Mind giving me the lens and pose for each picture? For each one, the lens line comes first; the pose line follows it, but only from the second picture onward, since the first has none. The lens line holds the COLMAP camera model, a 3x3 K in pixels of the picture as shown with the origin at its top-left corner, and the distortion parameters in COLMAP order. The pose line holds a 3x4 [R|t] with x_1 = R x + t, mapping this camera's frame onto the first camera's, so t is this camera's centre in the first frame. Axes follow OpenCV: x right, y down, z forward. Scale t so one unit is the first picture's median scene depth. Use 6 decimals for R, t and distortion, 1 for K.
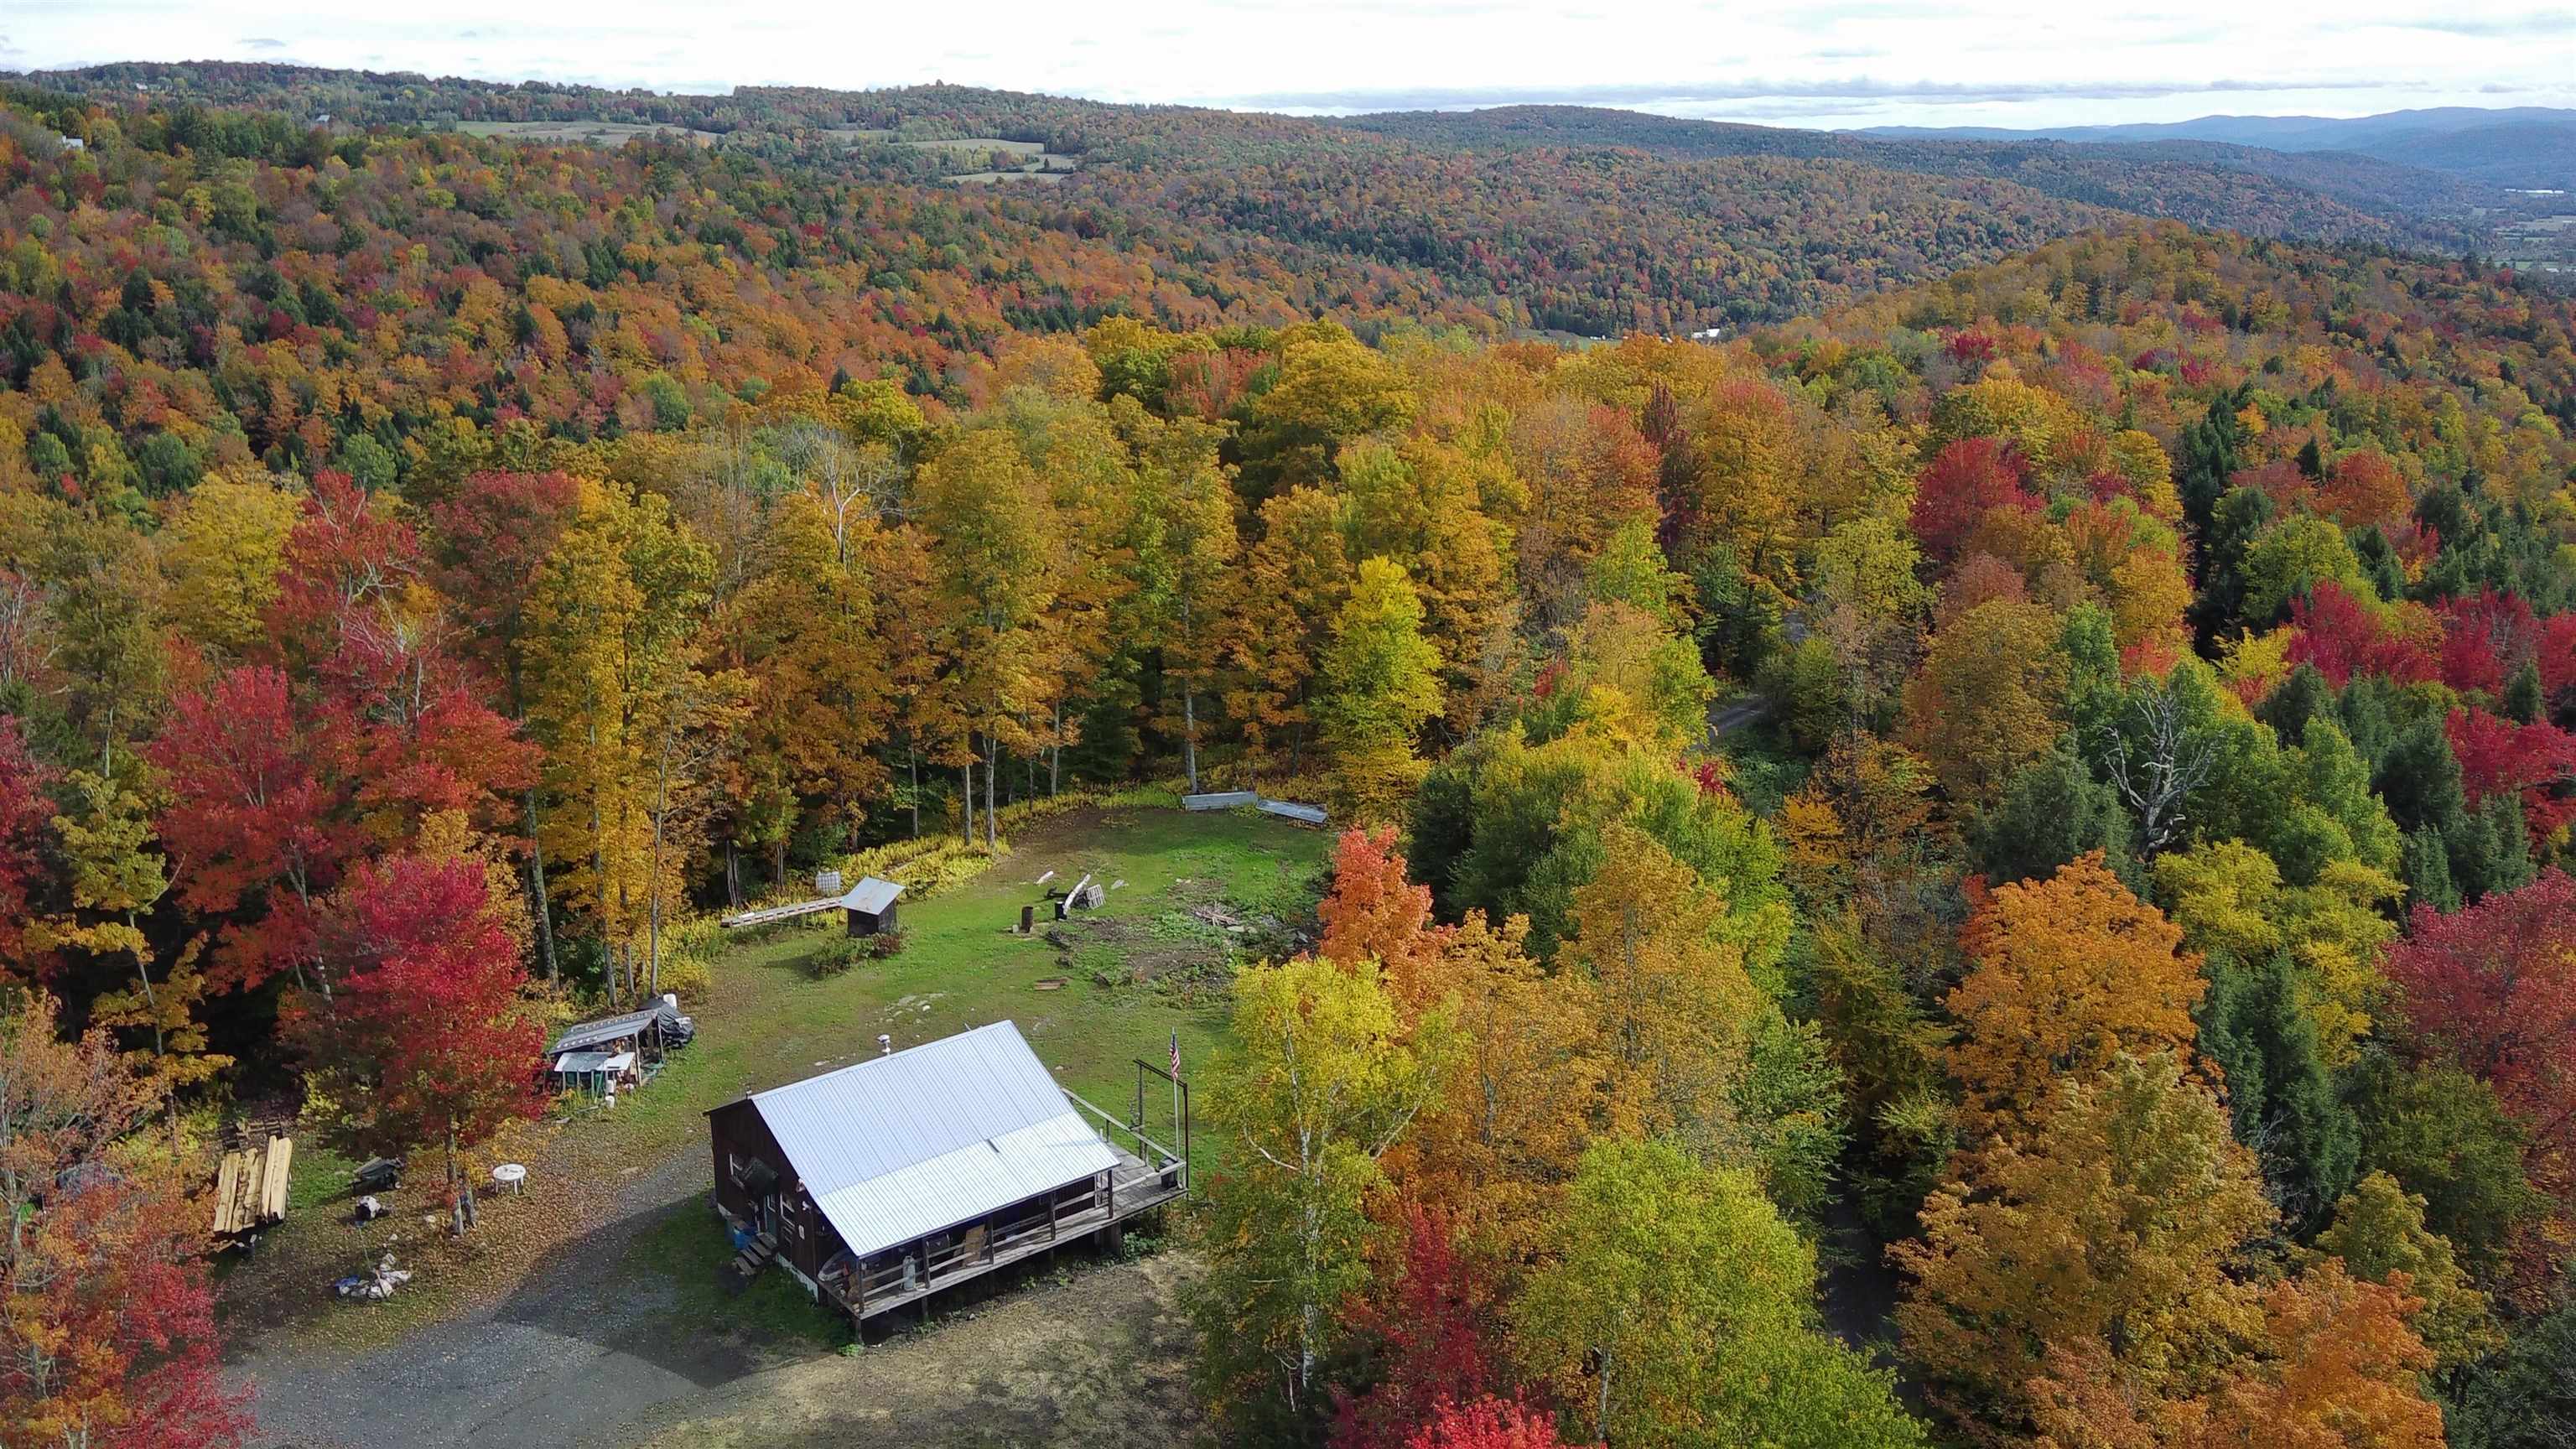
lens RADIAL K [[2133.8, 0, 1284.1], [0, 2133.8, 726.7], [0, 0, 1]] dist [0.134946, -0.228652]
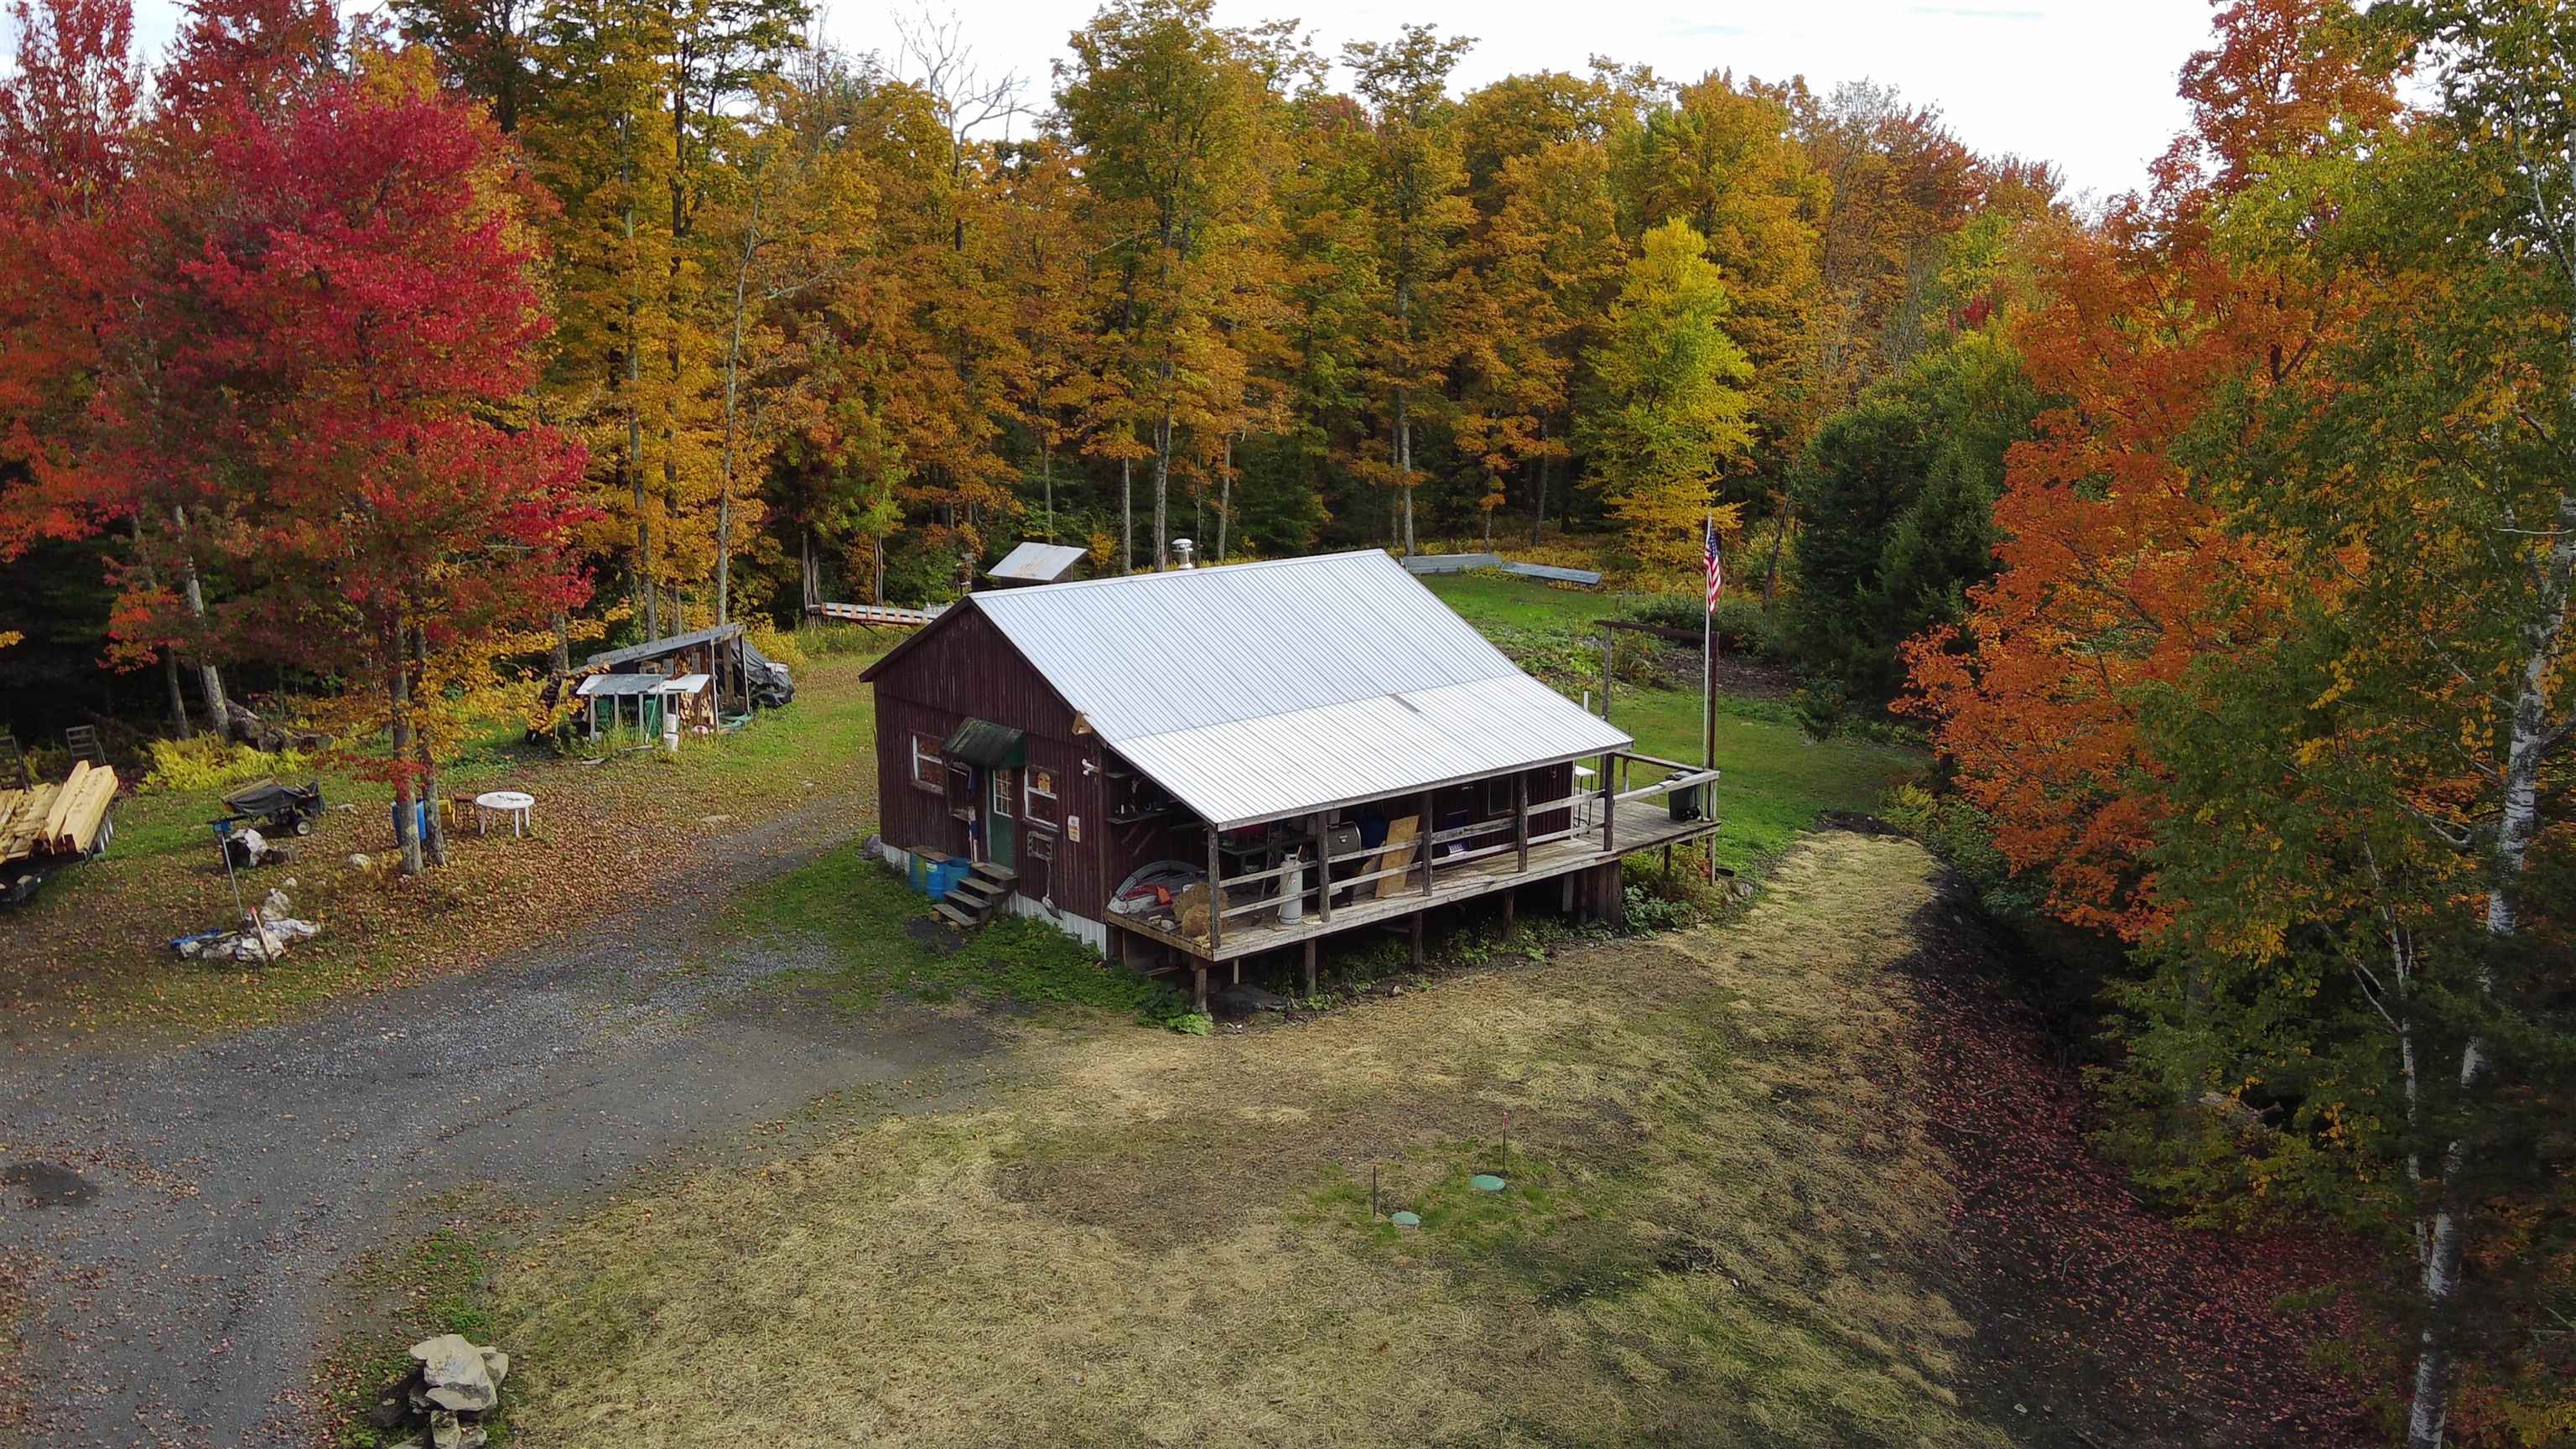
lens RADIAL K [[2133.8, 0, 1284.1], [0, 2133.8, 726.7], [0, 0, 1]] dist [0.134946, -0.228652]
pose [[0.999743, -0.005629, 0.021959, -0.105046], [0.006996, 0.998009, -0.062689, 0.138580], [-0.021563, 0.062827, 0.997791, 0.273002]]
